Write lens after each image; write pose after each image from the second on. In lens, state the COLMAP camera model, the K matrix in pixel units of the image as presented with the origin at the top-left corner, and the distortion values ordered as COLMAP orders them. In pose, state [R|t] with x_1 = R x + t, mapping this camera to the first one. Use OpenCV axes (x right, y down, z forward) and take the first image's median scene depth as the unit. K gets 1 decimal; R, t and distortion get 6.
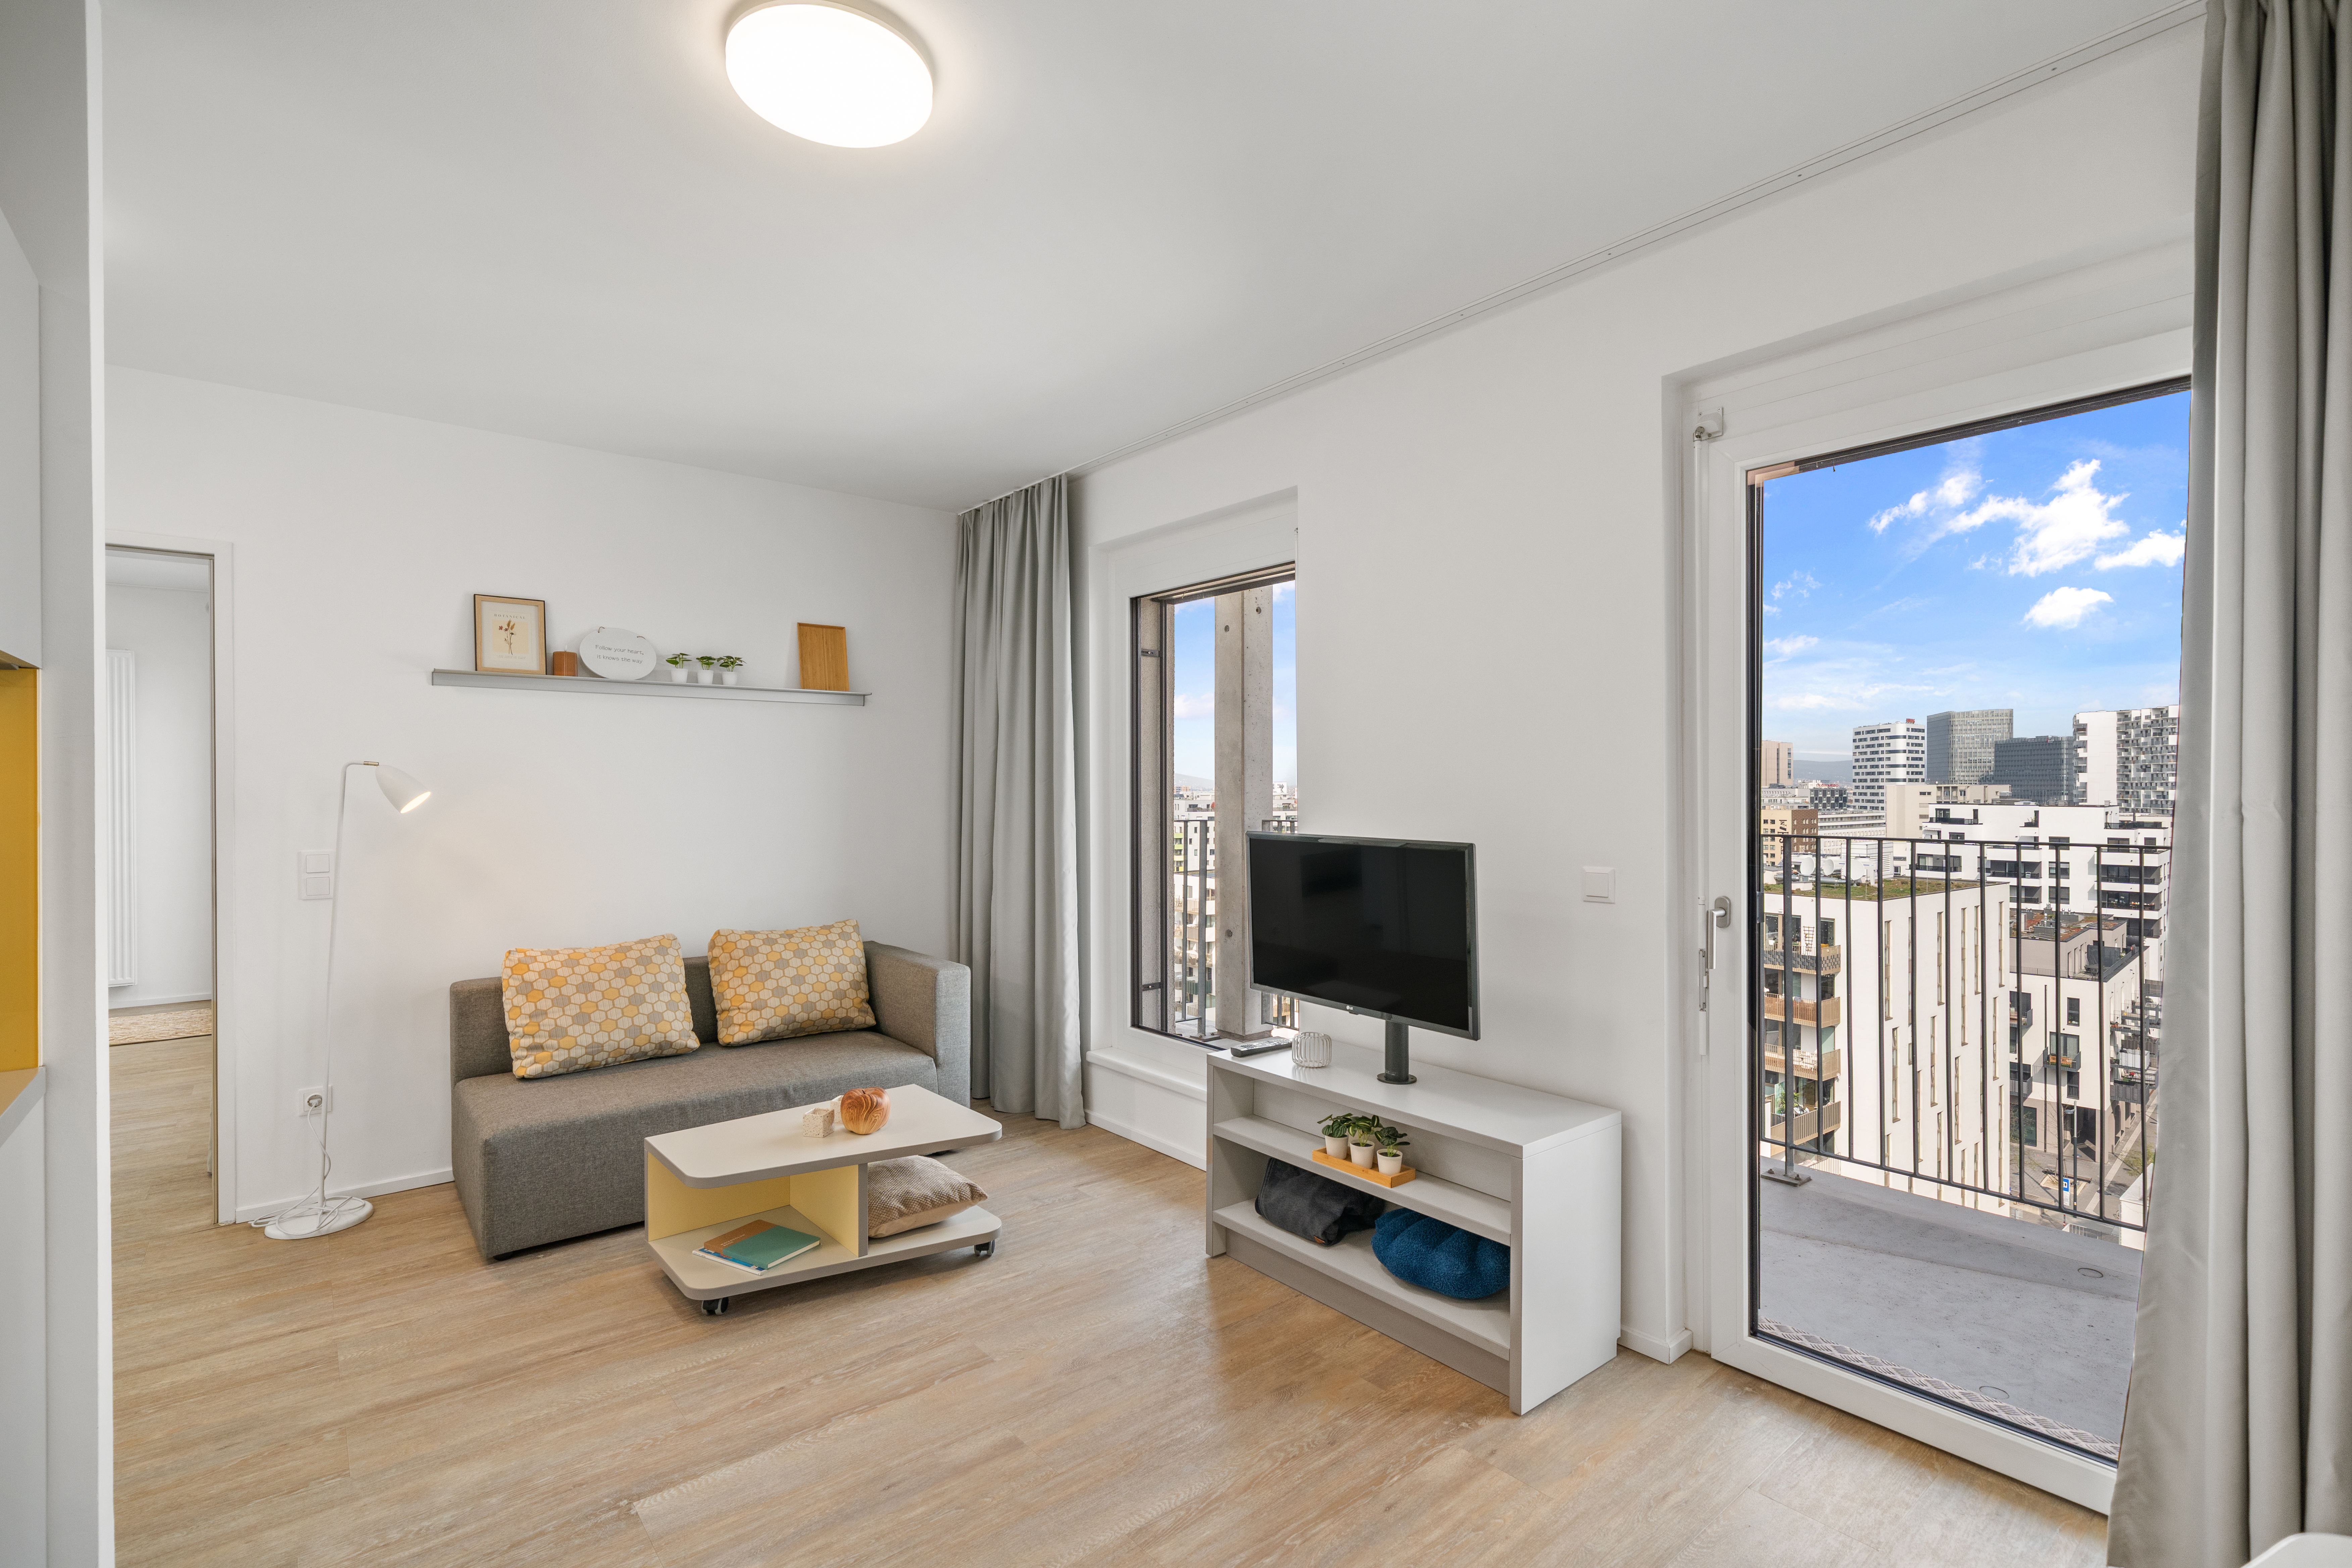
lens RADIAL K [[1075.8, 0, 1174.6], [0, 1075.8, 781.9], [0, 0, 1]] dist [-0.003285, 0.000113]
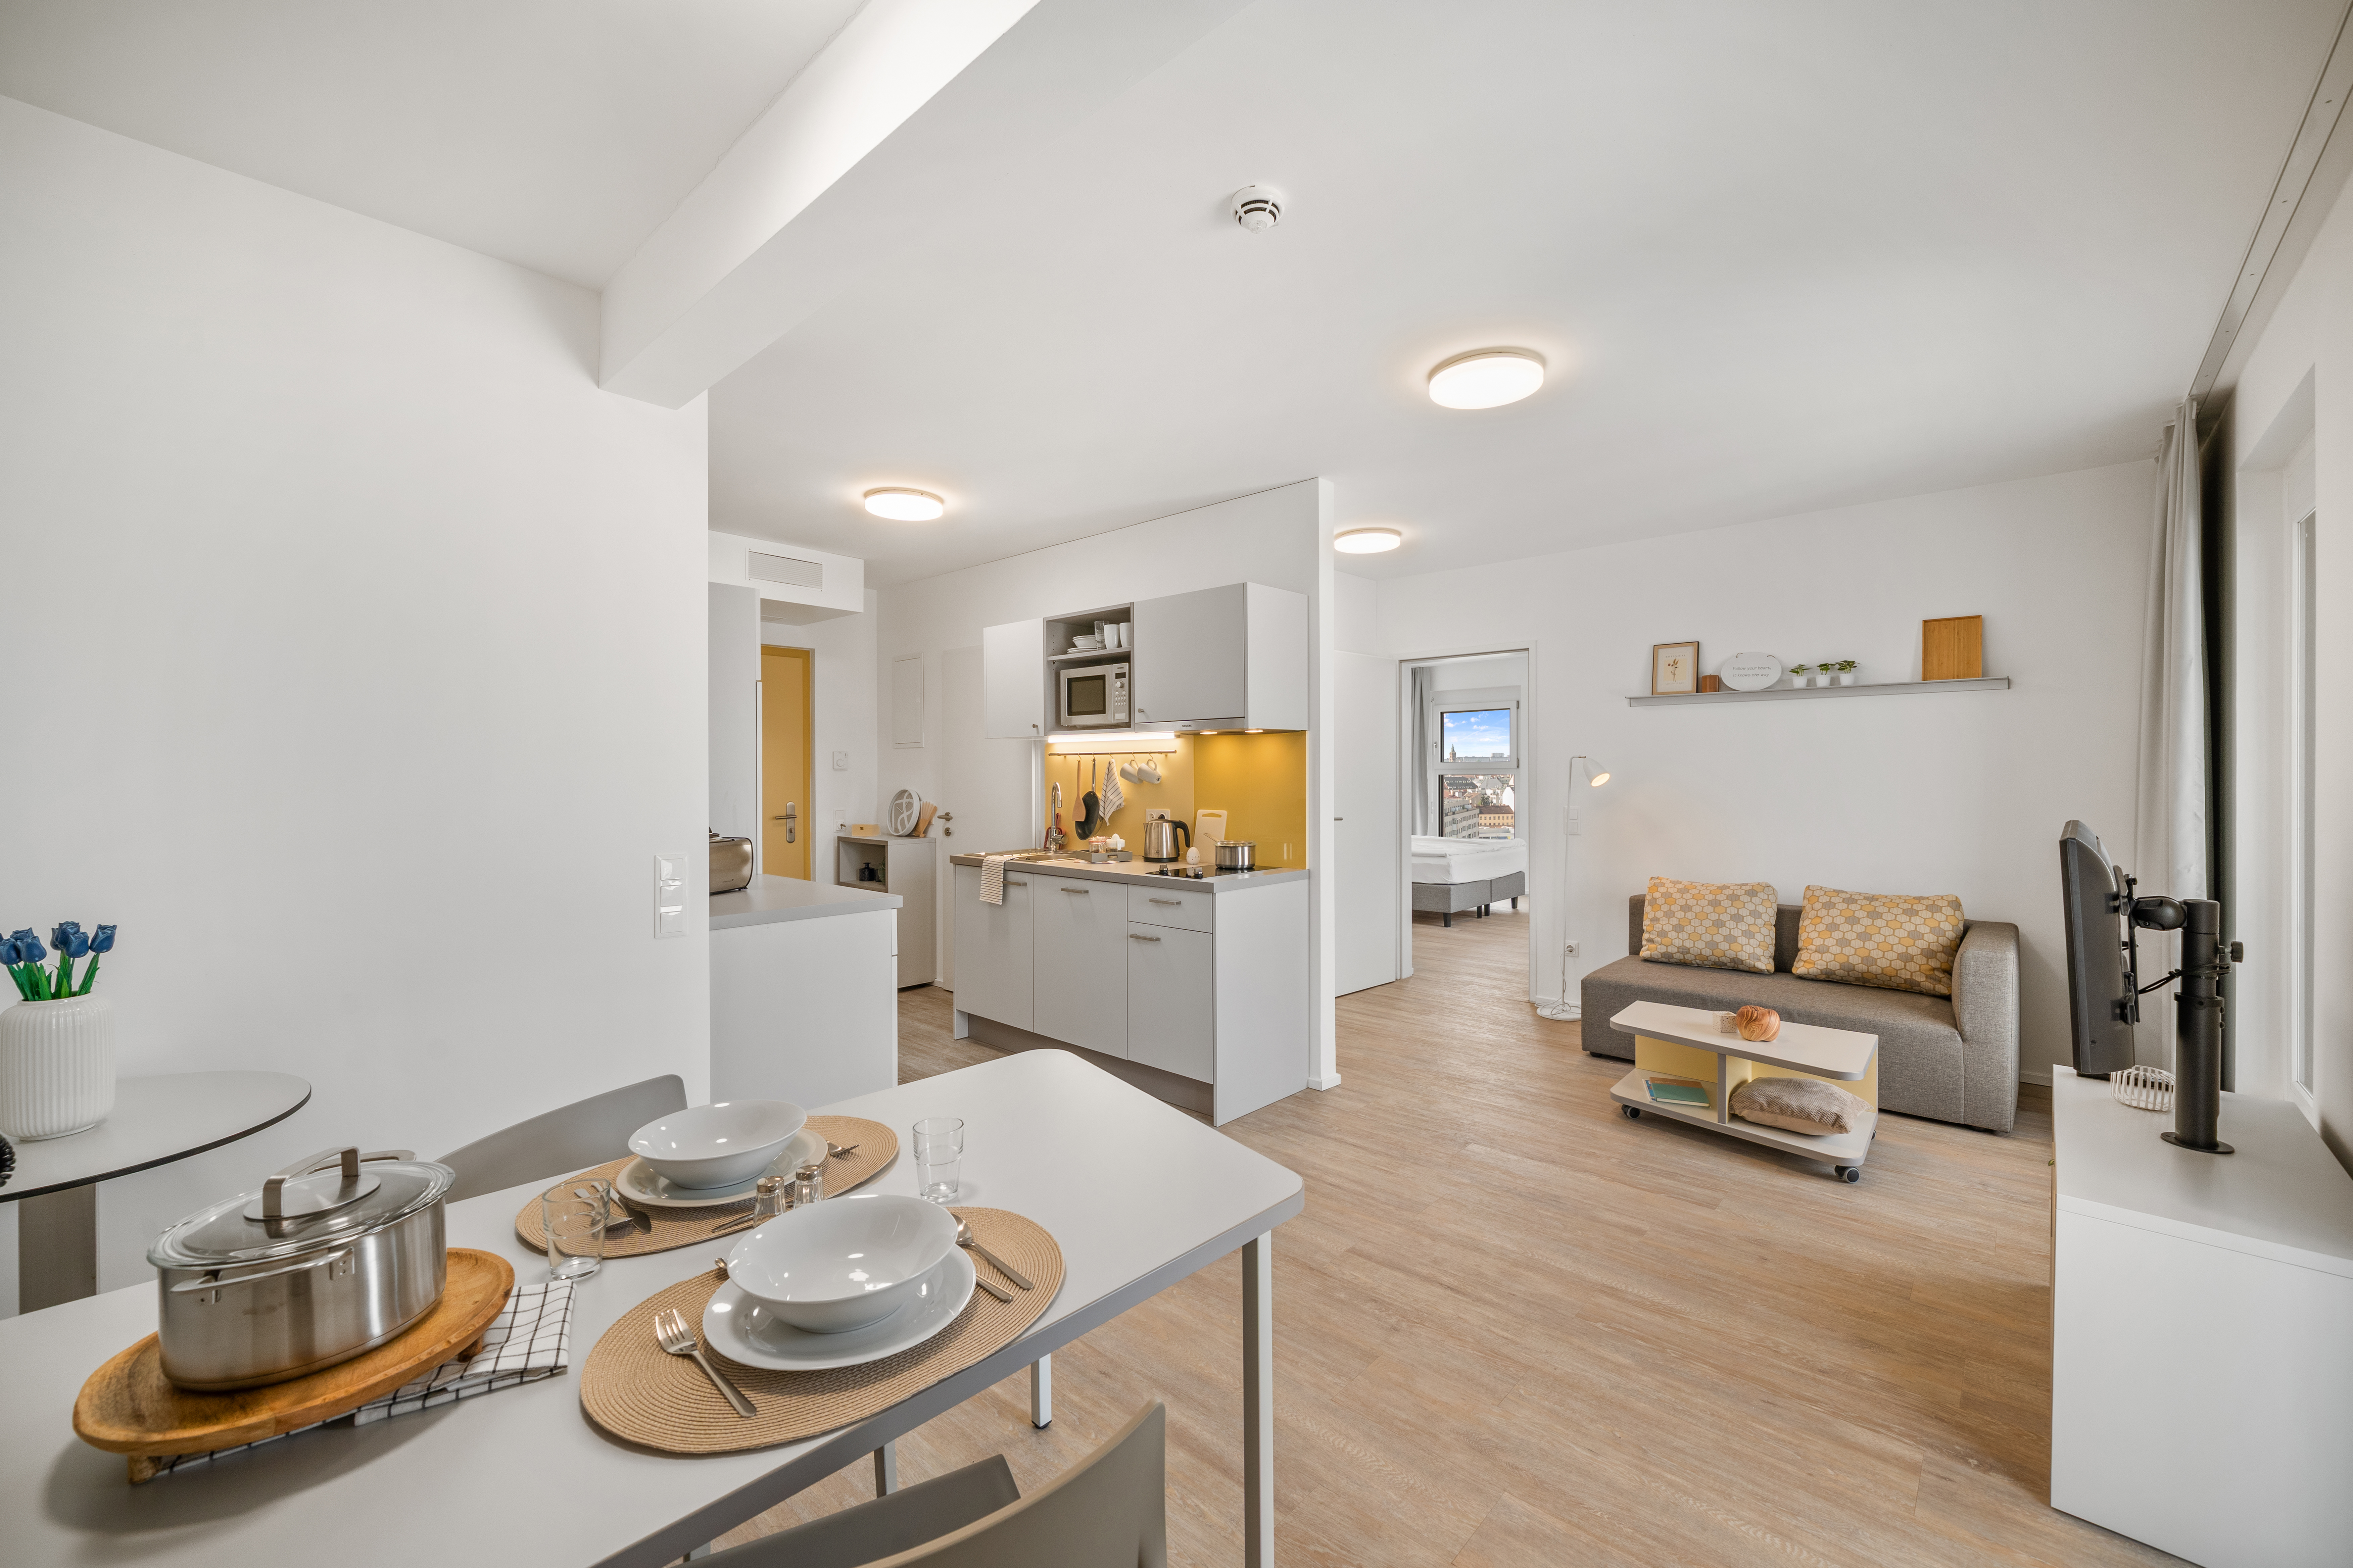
lens RADIAL K [[929.8, 0, 1170.0], [0, 929.8, 782.6], [0, 0, 1]] dist [0.000137, 0.000049]
pose [[0.147047, 0.014997, -0.989016, 0.571695], [0.009241, 0.999821, 0.016535, -0.006488], [0.989086, -0.011571, 0.146882, 0.119308]]
